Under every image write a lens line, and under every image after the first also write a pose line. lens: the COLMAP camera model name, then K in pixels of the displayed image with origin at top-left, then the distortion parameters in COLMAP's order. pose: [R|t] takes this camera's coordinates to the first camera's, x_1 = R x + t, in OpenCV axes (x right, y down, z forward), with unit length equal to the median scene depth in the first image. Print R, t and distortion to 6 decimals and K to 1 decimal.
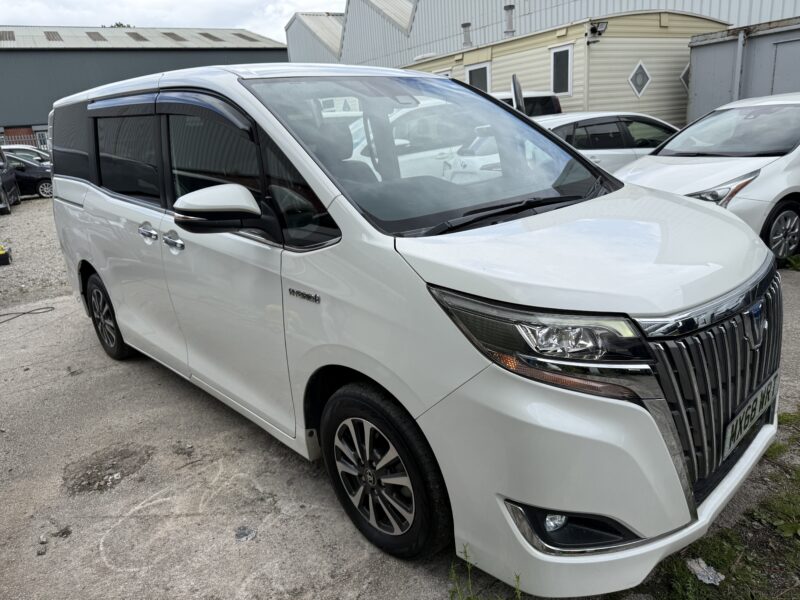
lens RADIAL K [[573.9, 0, 402.0], [0, 573.9, 299.1], [0, 0, 1]] dist [0.008299, -0.004562]
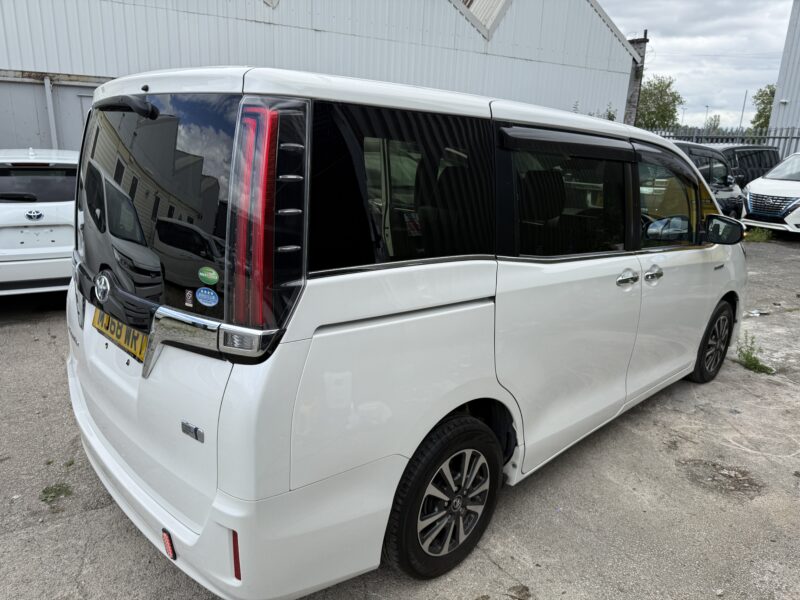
lens RADIAL K [[573.9, 0, 402.0], [0, 573.9, 299.1], [0, 0, 1]] dist [0.008299, -0.004562]
pose [[-0.016076, -0.192321, 0.981200, -1.793786], [0.258691, 0.947114, 0.189878, -0.473794], [-0.965826, 0.256880, 0.034526, 1.725595]]
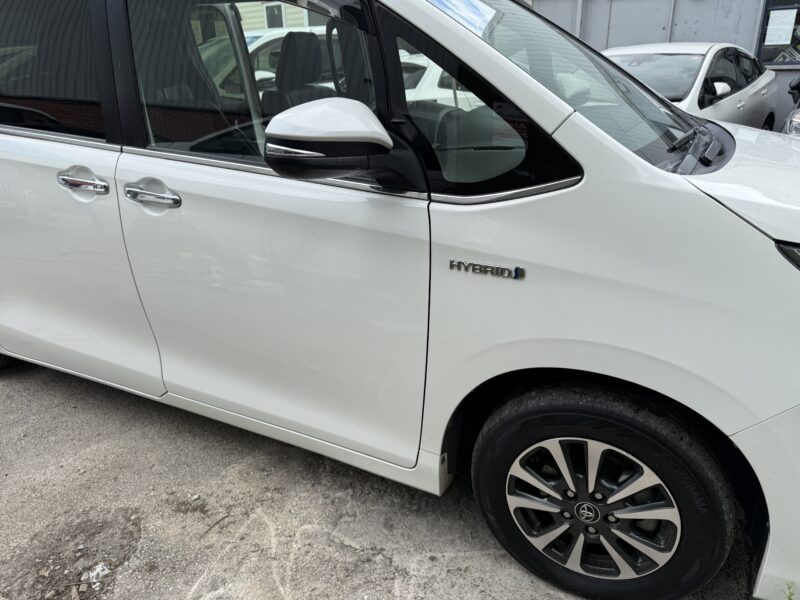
lens RADIAL K [[572.5, 0, 404.1], [0, 572.5, 299.7], [0, 0, 1]] dist [-0.004219, 0.001030]
pose [[0.936782, -0.085748, 0.339244, -0.426541], [0.056359, 0.993826, 0.095572, -0.035703], [-0.345344, -0.070410, 0.935831, 0.359609]]
